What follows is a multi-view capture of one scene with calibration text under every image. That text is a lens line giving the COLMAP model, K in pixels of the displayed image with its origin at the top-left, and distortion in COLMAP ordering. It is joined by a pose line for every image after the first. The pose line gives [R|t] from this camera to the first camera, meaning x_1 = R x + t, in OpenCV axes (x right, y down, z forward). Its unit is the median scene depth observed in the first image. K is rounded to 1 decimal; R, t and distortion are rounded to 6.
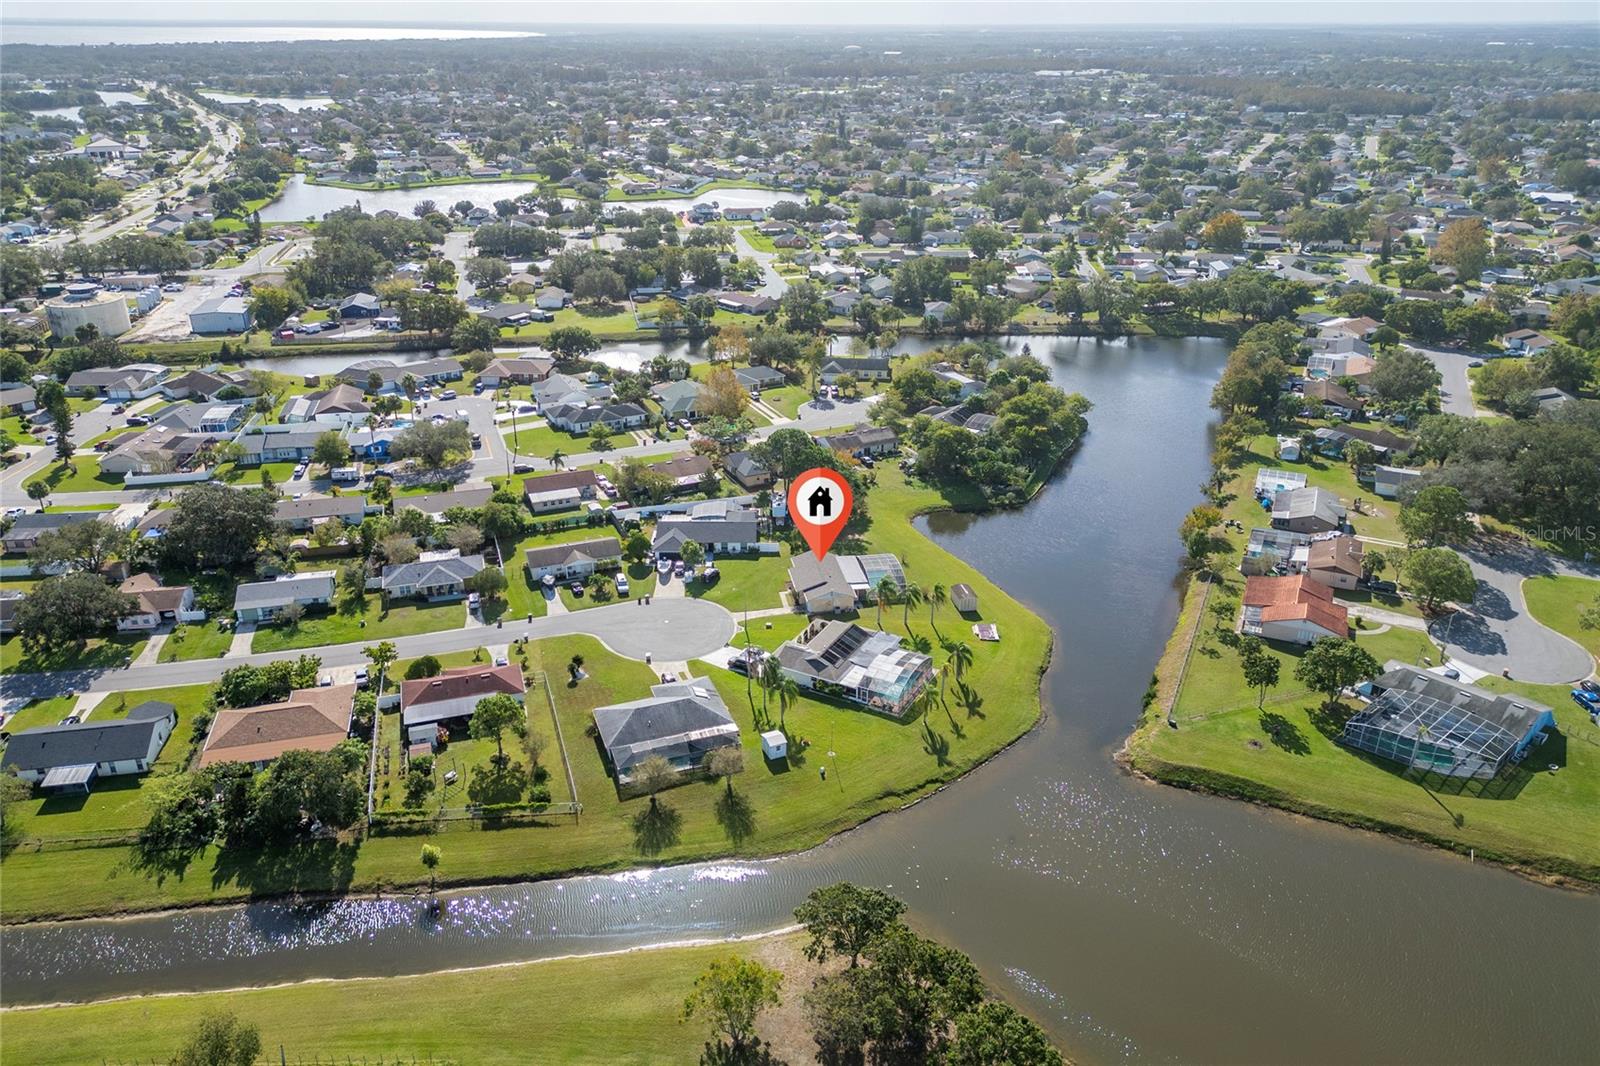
lens RADIAL K [[1237.4, 0, 800.0], [0, 1237.4, 533.0], [0, 0, 1]] dist [0.075637, -0.085701]
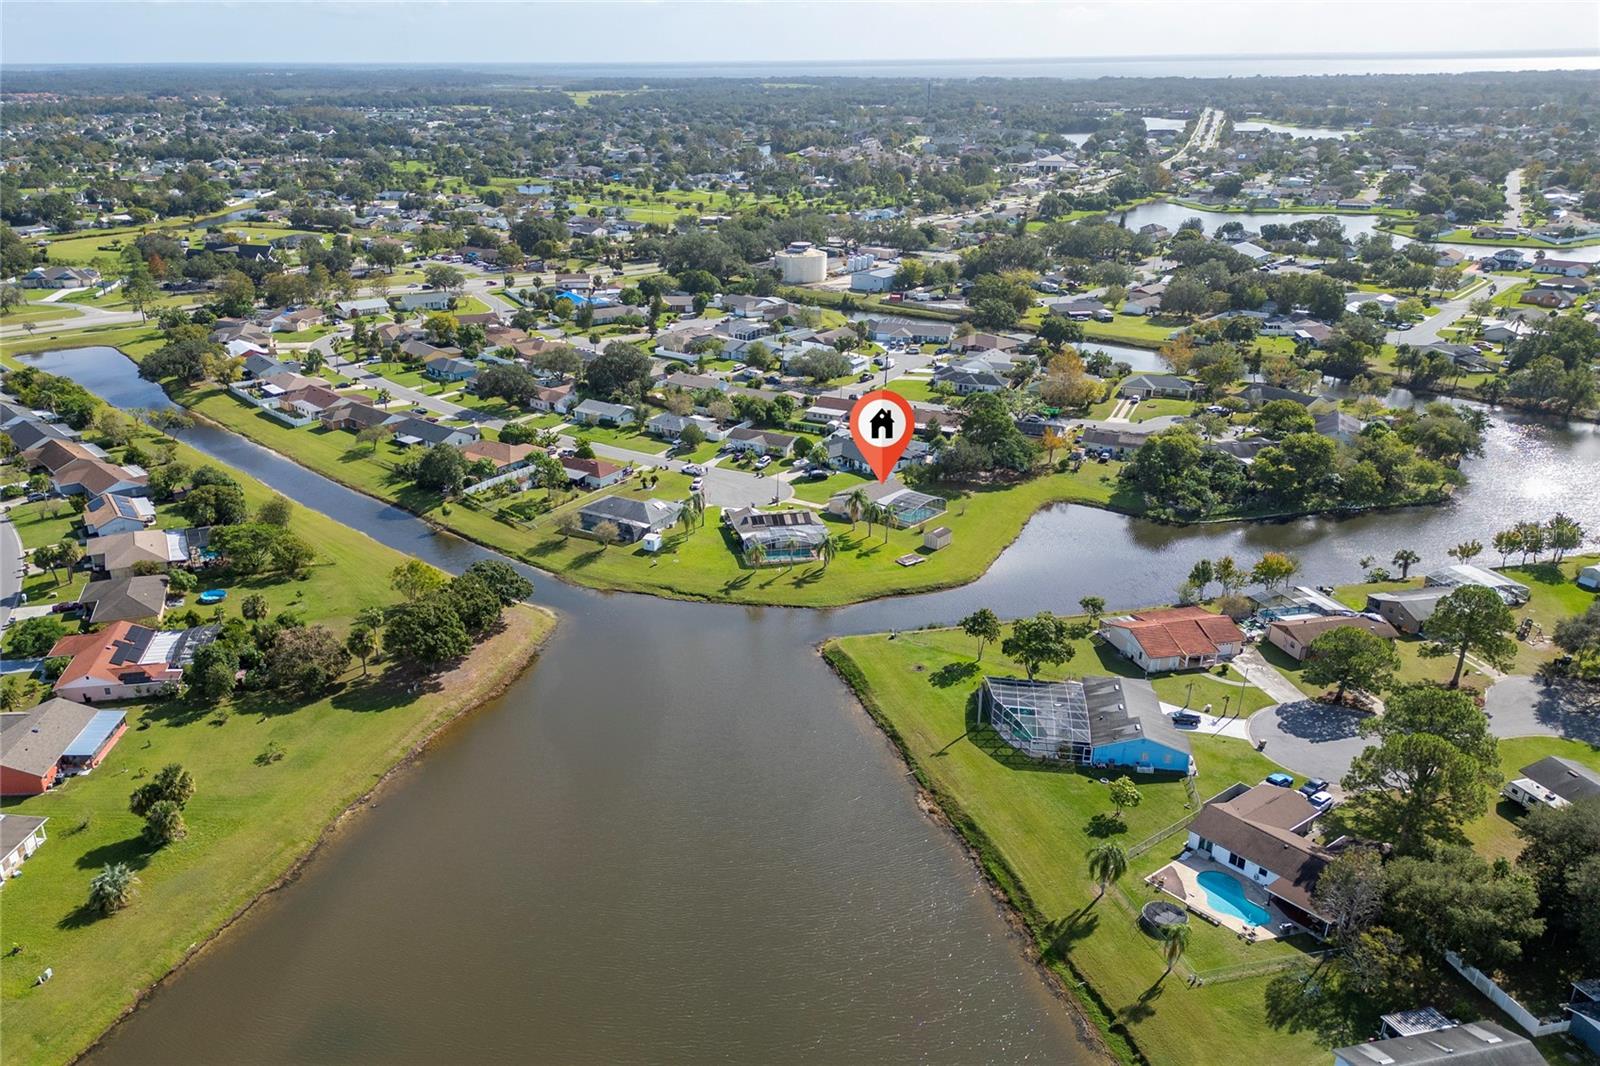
lens RADIAL K [[1237.4, 0, 800.0], [0, 1237.4, 533.0], [0, 0, 1]] dist [0.075637, -0.085701]
pose [[0.658793, 0.270706, -0.701933, 0.882191], [-0.285521, 0.953180, 0.099627, -0.034798], [0.696038, 0.134783, 0.705241, 0.041878]]
